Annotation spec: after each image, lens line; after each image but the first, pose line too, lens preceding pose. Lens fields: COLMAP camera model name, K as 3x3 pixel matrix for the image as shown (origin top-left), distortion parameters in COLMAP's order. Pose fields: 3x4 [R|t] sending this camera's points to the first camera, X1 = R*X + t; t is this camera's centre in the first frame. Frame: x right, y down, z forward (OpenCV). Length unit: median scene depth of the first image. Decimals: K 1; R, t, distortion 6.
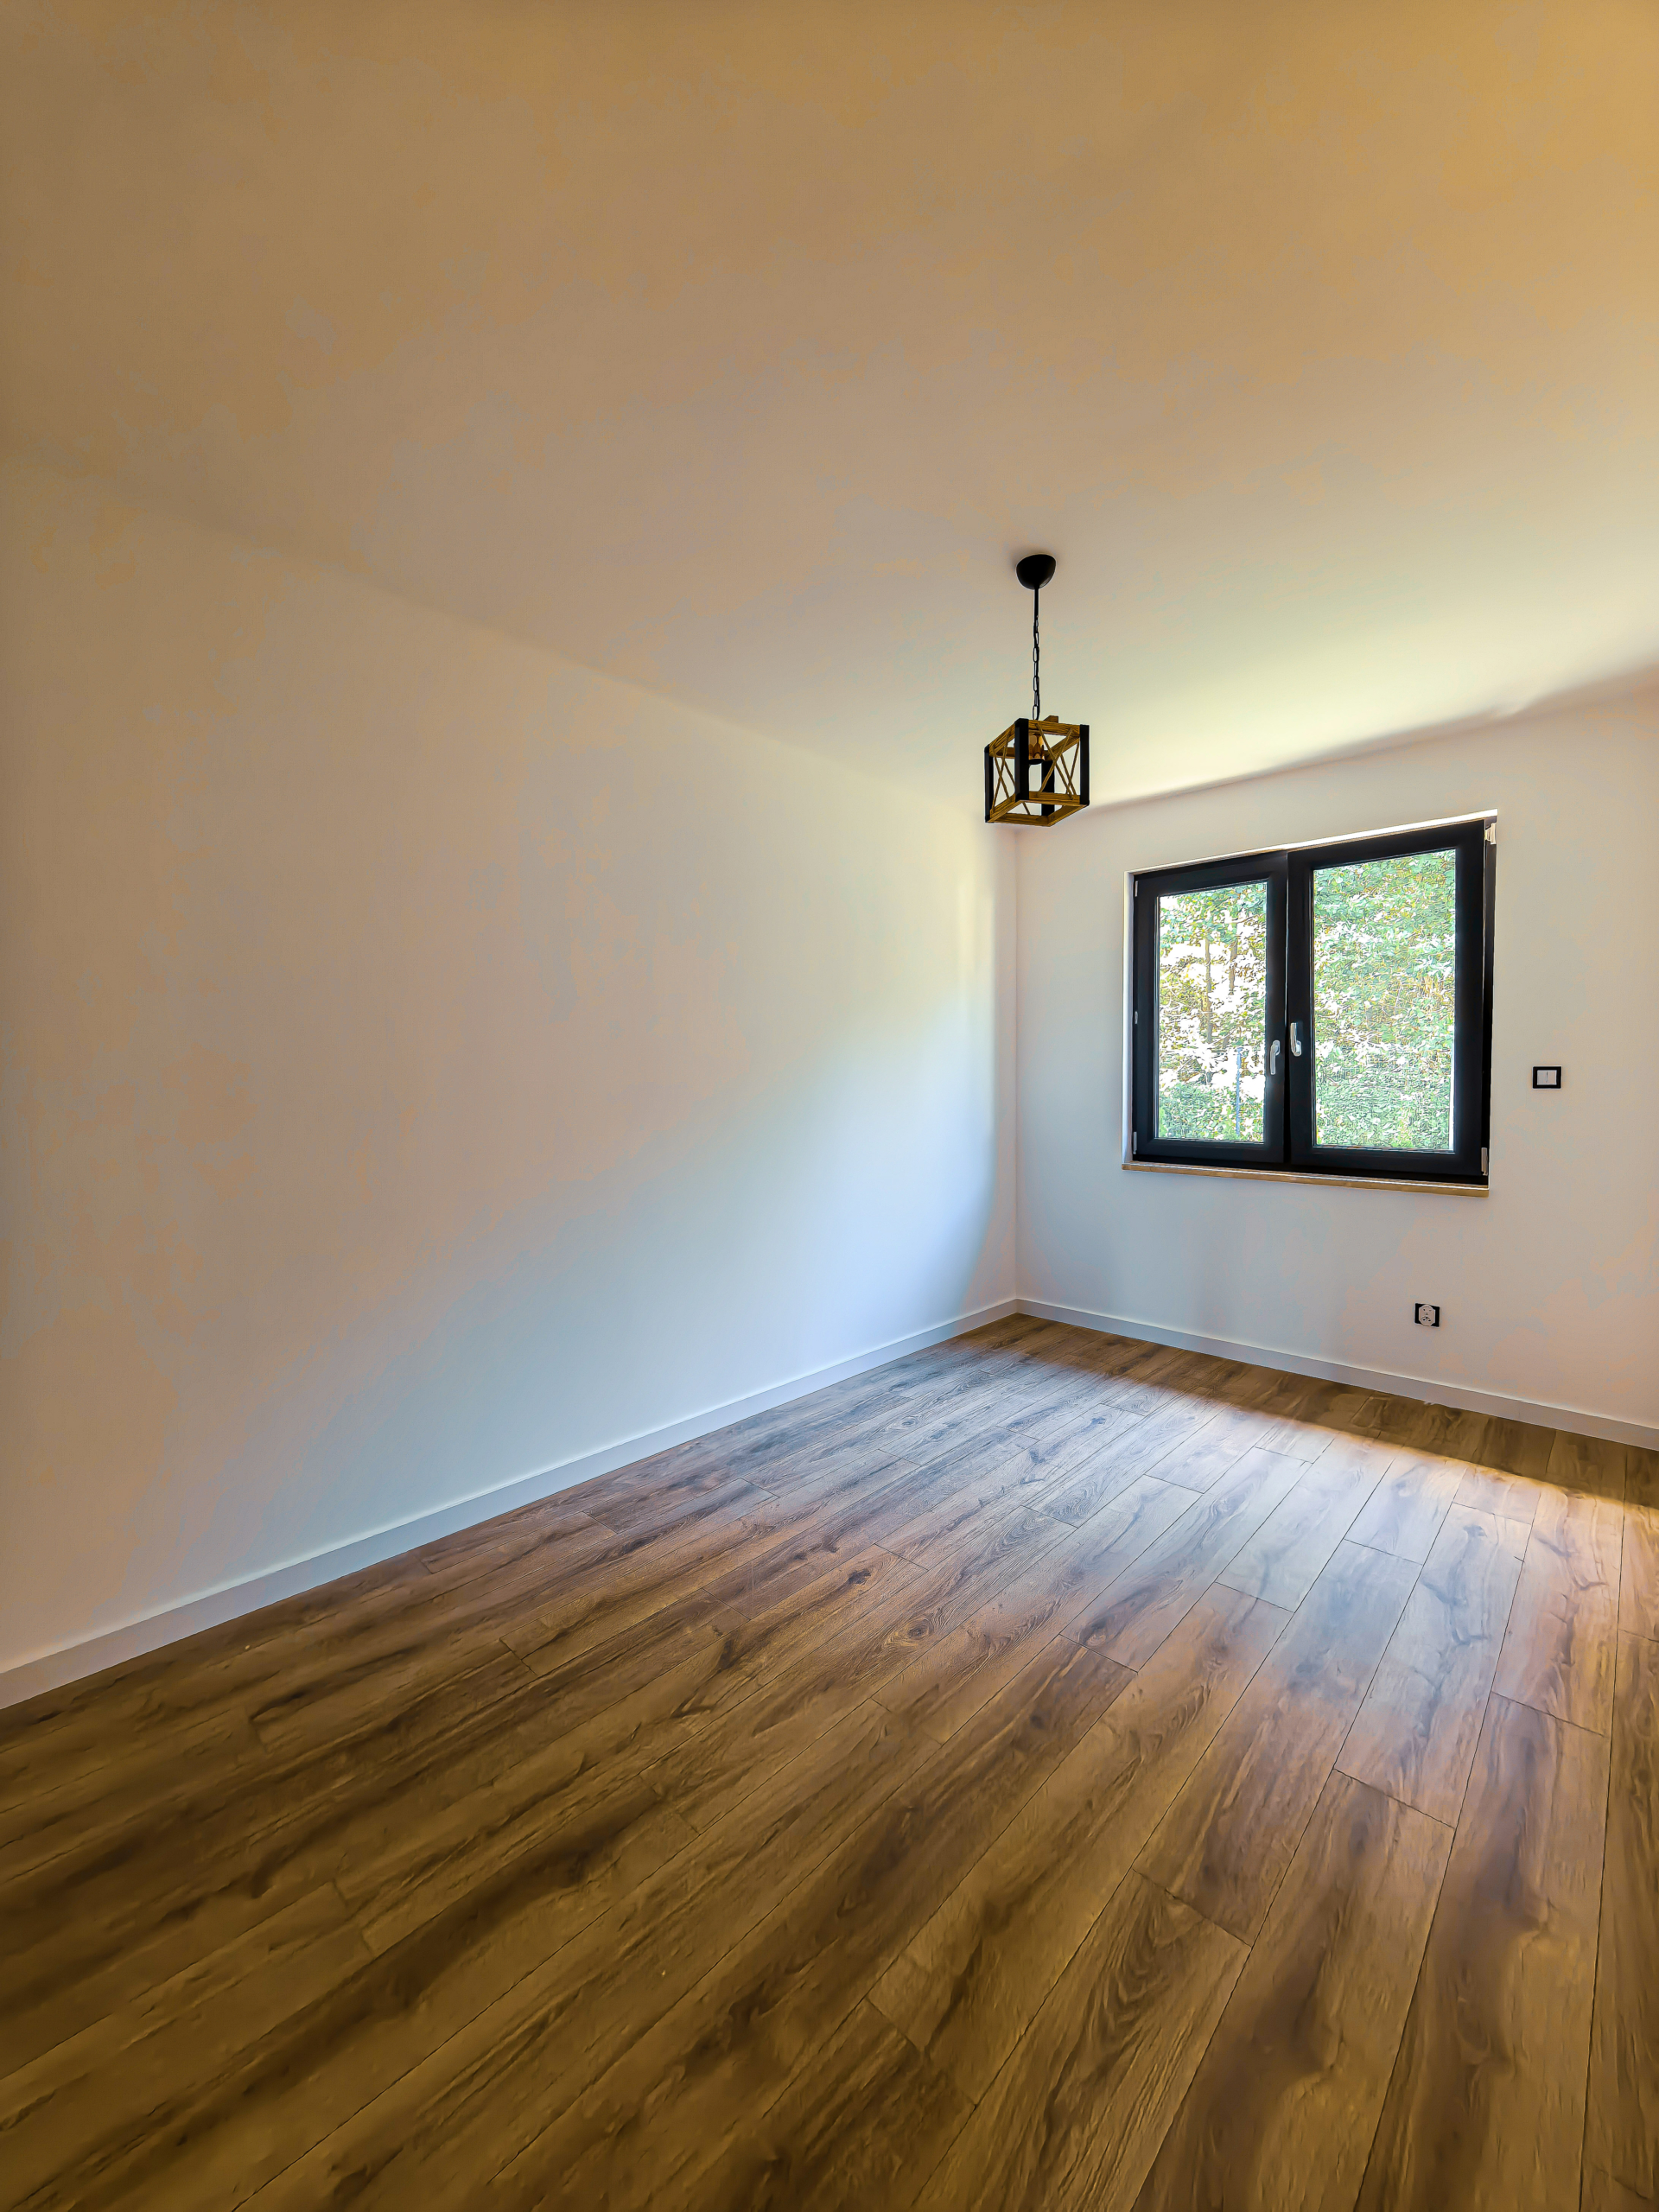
lens RADIAL K [[865.8, 0, 844.1], [0, 865.8, 1110.1], [0, 0, 1]] dist [-0.000821, -0.000364]
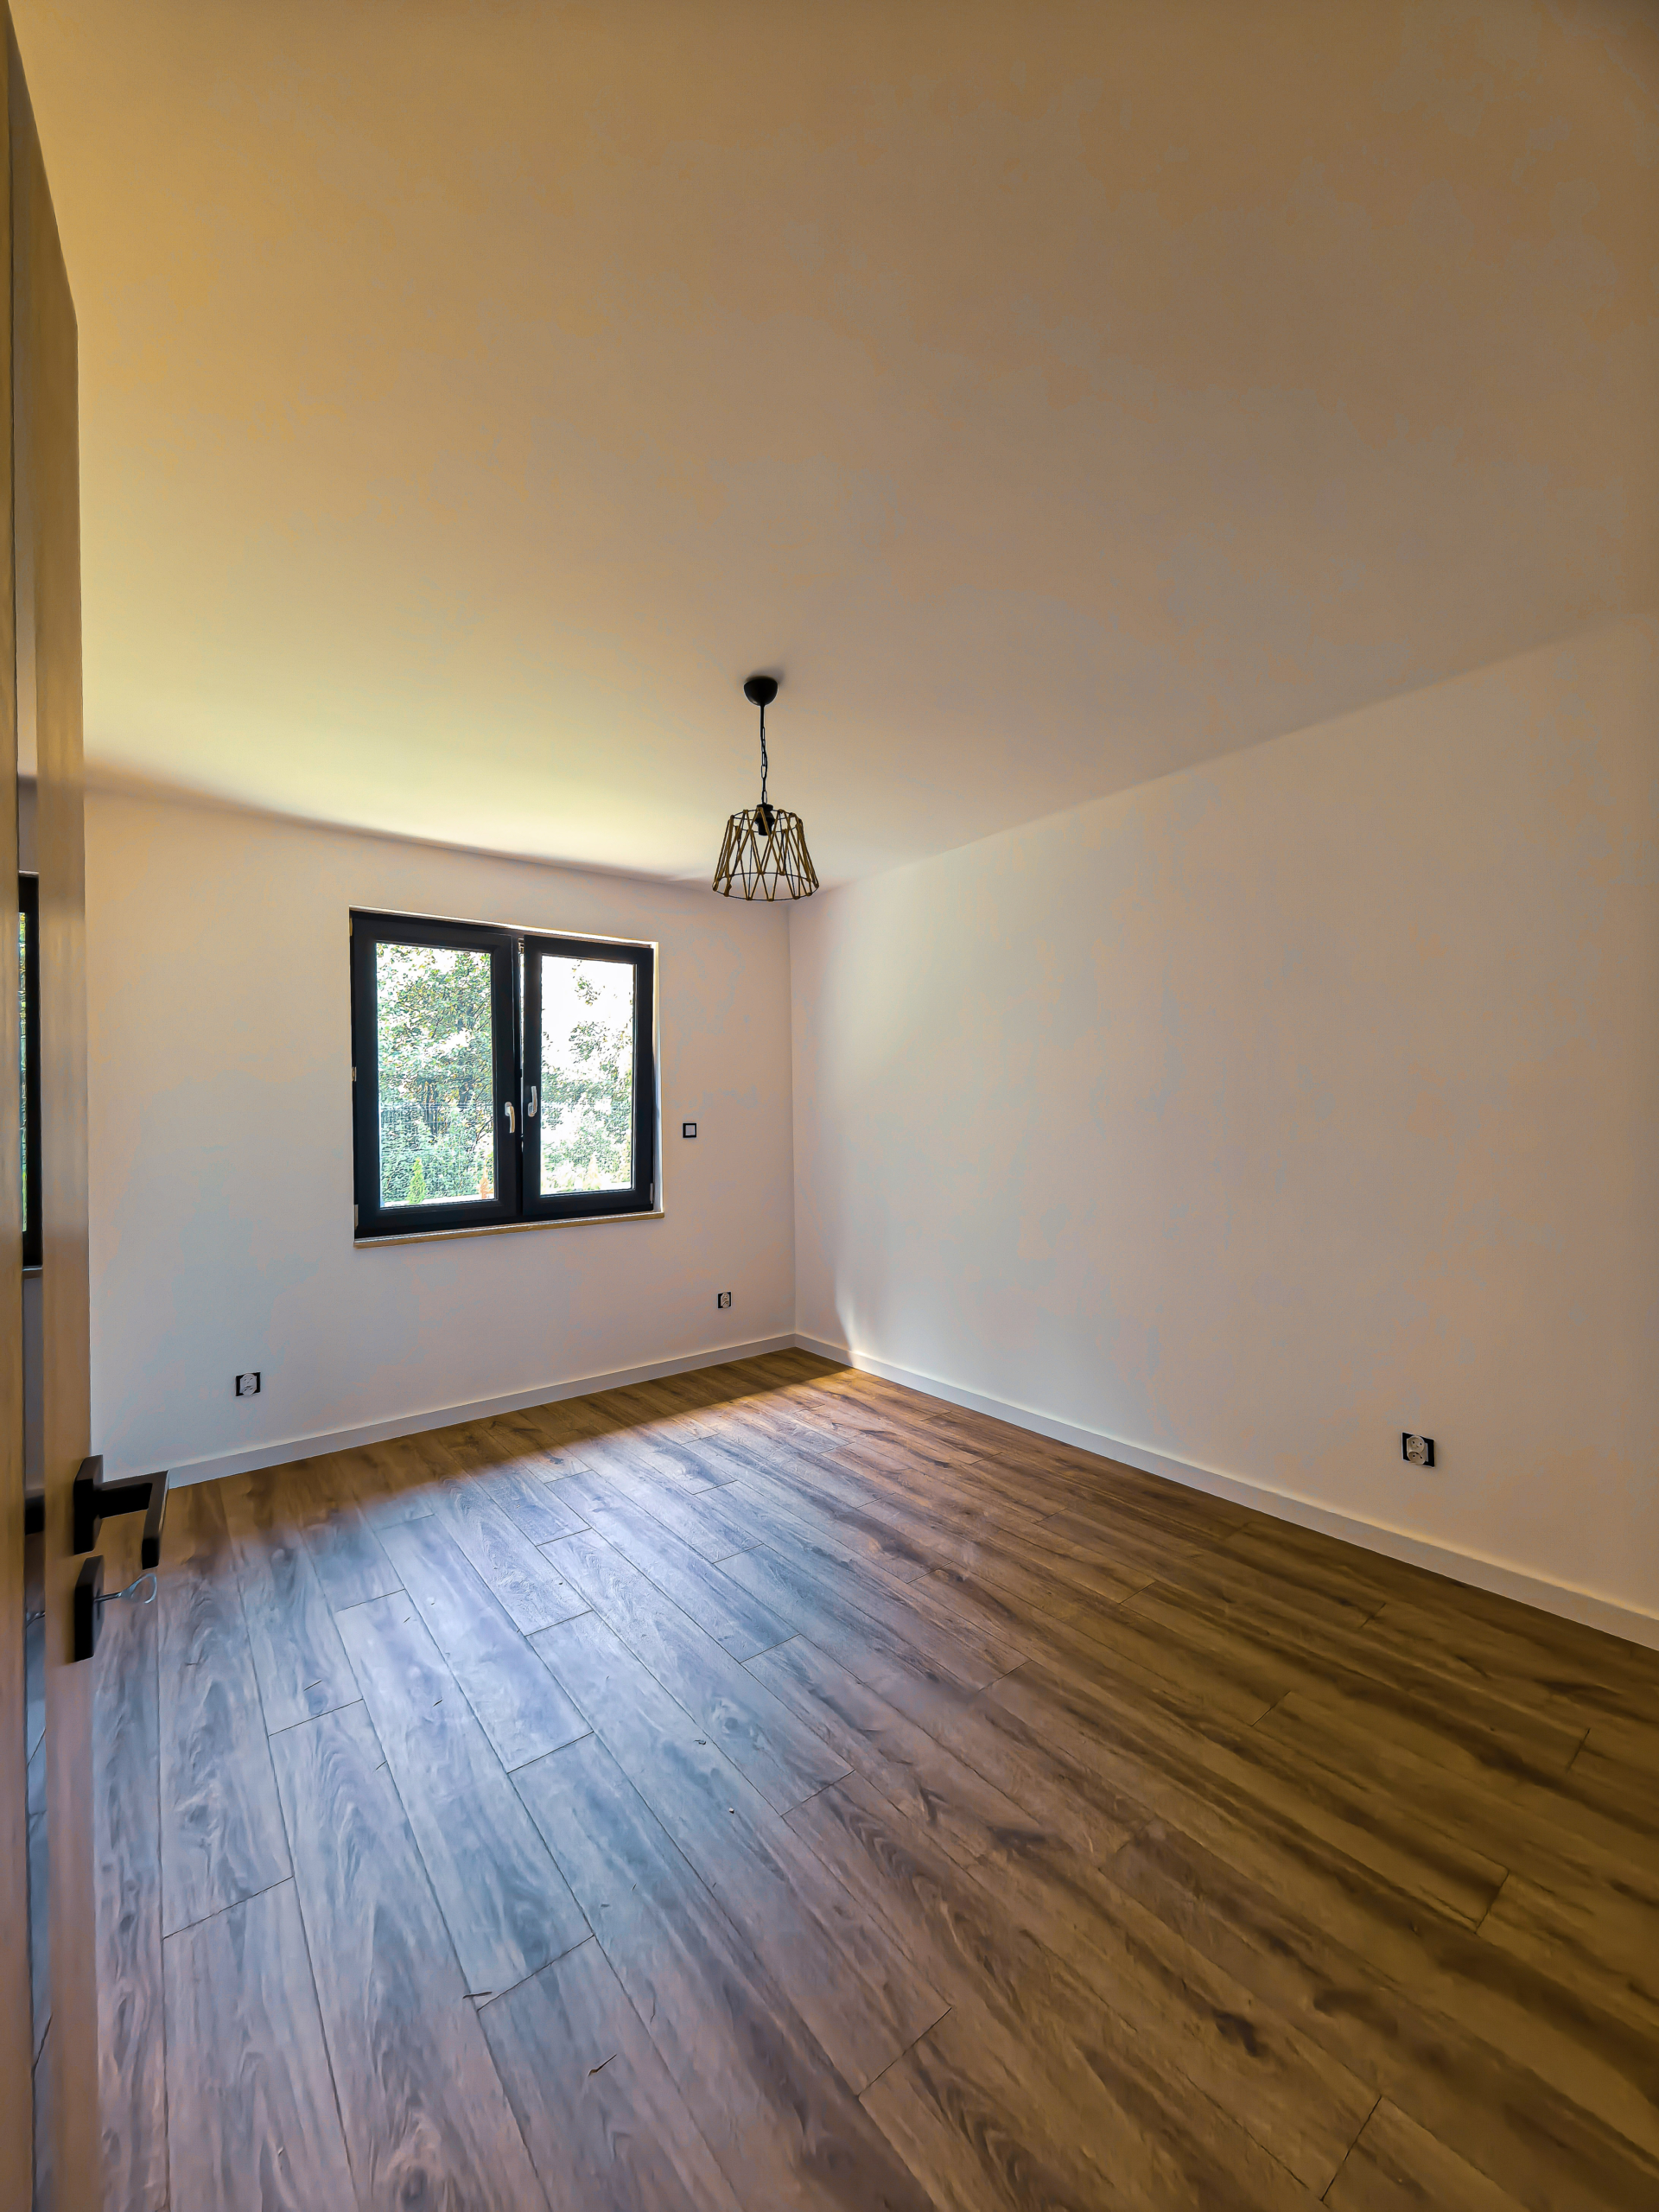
lens RADIAL K [[865.8, 0, 844.1], [0, 865.8, 1110.1], [0, 0, 1]] dist [-0.000821, -0.000364]
pose [[0.139684, 0.007747, 0.990166, -0.515448], [0.067994, 0.997534, -0.017396, -0.024373], [-0.987859, 0.069755, 0.138813, 0.448102]]
